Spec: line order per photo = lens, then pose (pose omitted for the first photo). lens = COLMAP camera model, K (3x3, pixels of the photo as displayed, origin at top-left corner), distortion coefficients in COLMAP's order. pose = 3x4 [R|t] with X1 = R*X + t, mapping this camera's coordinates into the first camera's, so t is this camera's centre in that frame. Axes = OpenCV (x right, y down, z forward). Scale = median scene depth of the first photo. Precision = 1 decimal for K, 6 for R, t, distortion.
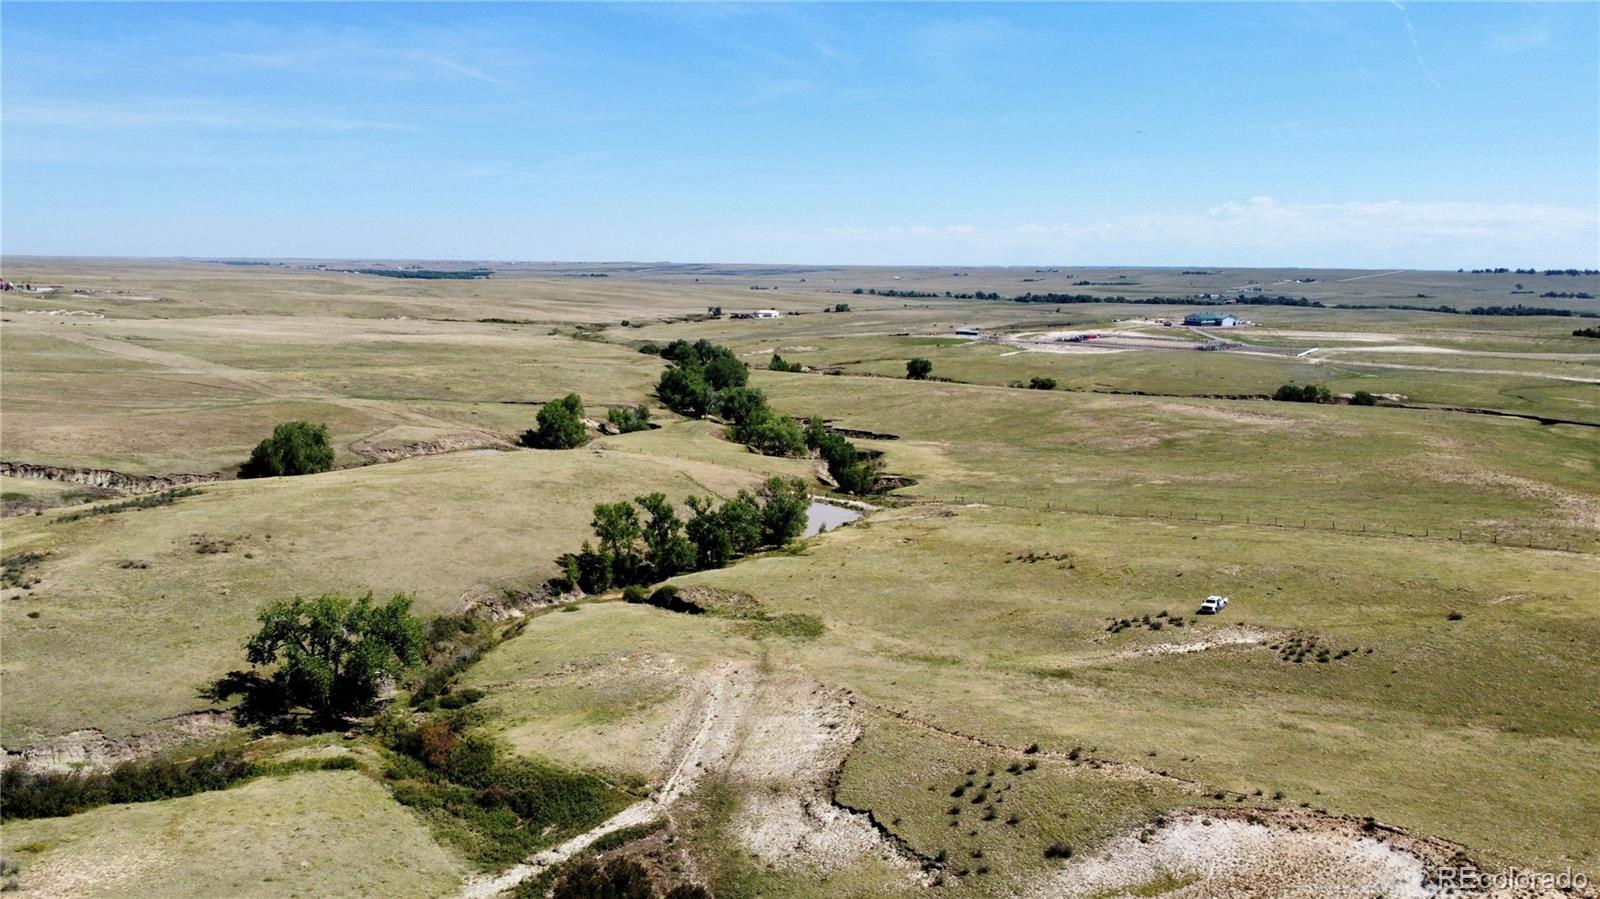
lens RADIAL K [[1213.7, 0, 807.7], [0, 1213.7, 485.0], [0, 0, 1]] dist [0.012521, -0.020192]
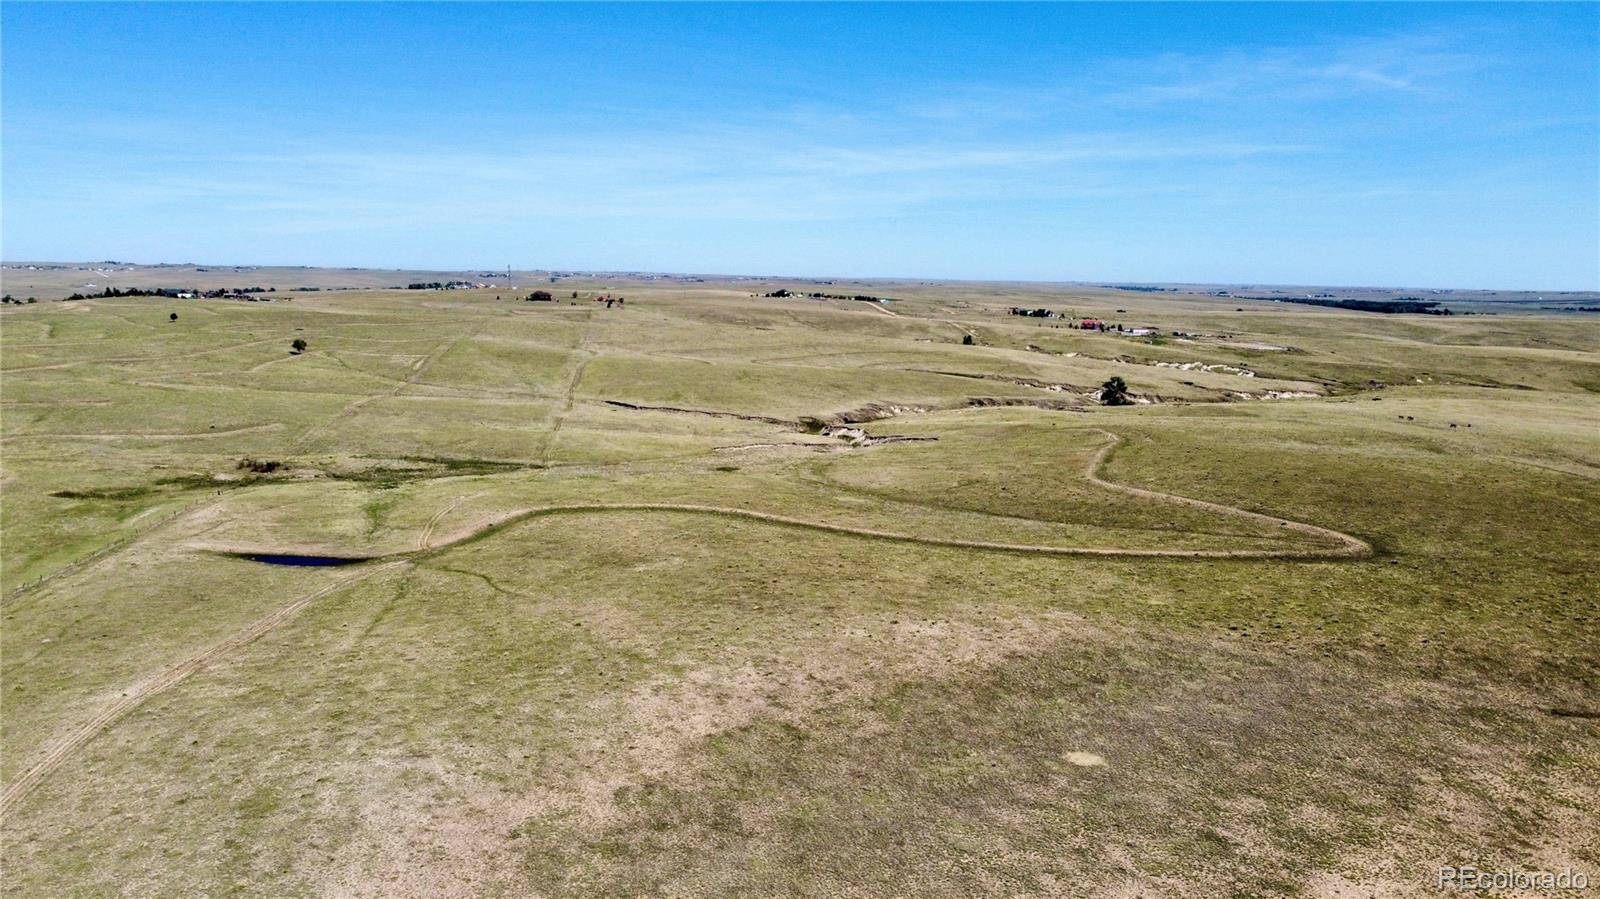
lens RADIAL K [[1213.7, 0, 807.7], [0, 1213.7, 485.0], [0, 0, 1]] dist [0.012521, -0.020192]
pose [[0.781852, 0.108175, -0.614007, -0.163432], [-0.120258, 0.992505, 0.021726, -0.026437], [0.611756, 0.056852, 0.789001, 0.113402]]
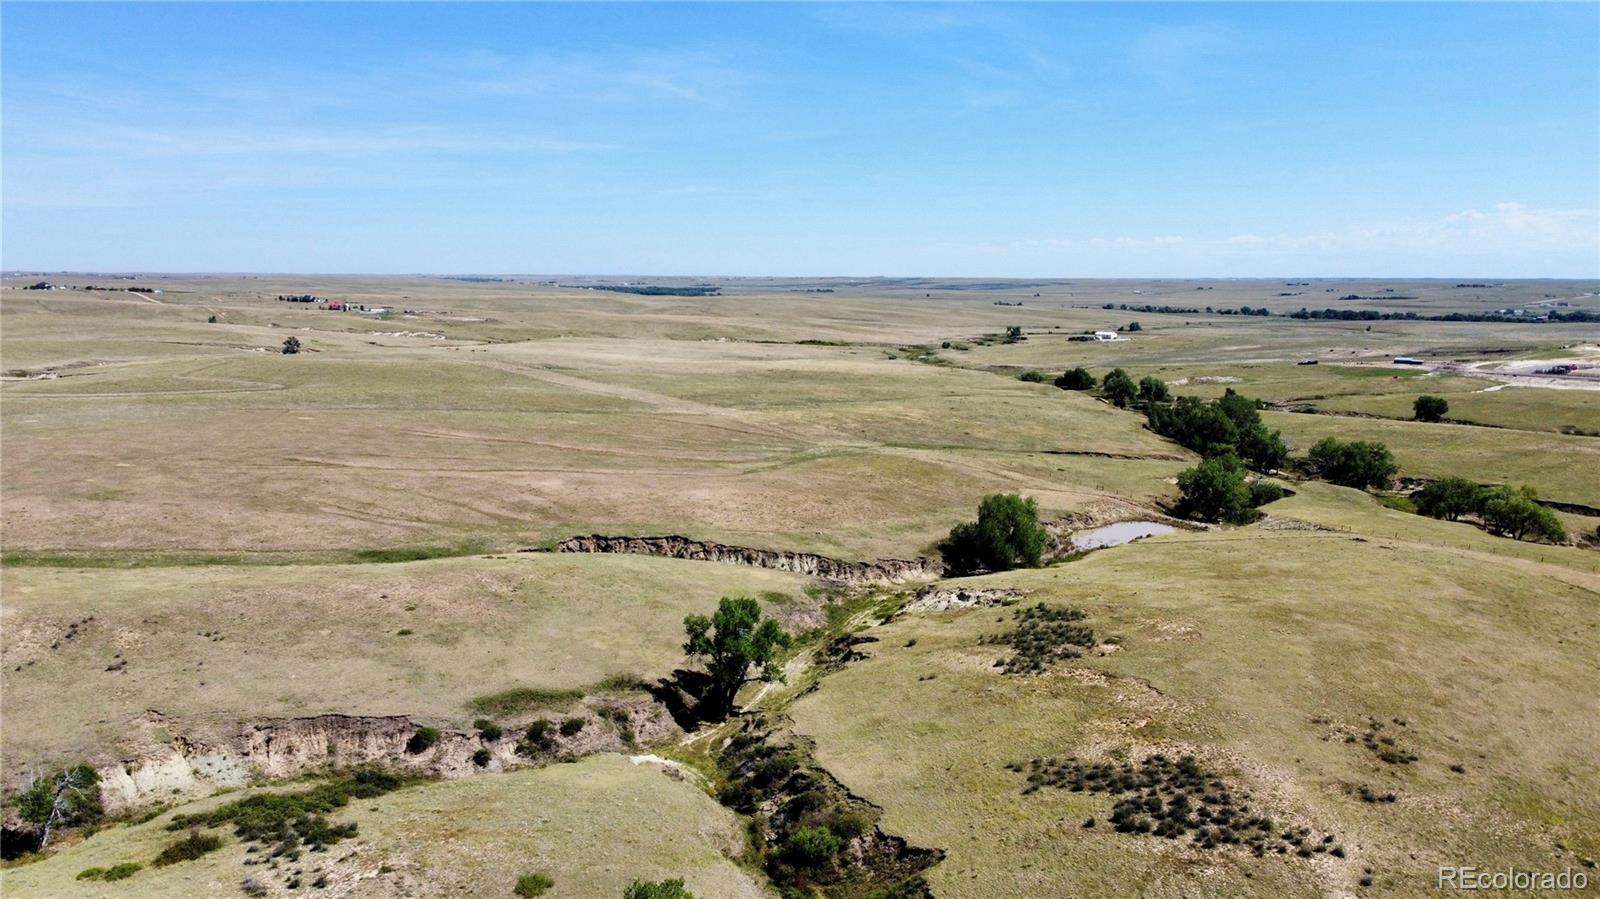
lens RADIAL K [[1174.1, 0, 818.0], [0, 1174.1, 551.8], [0, 0, 1]] dist [0.006060, -0.006734]
pose [[0.989204, 0.027402, -0.143962, -0.059147], [-0.020238, 0.998494, 0.050996, -0.007254], [0.145143, -0.047532, 0.988268, 0.025171]]
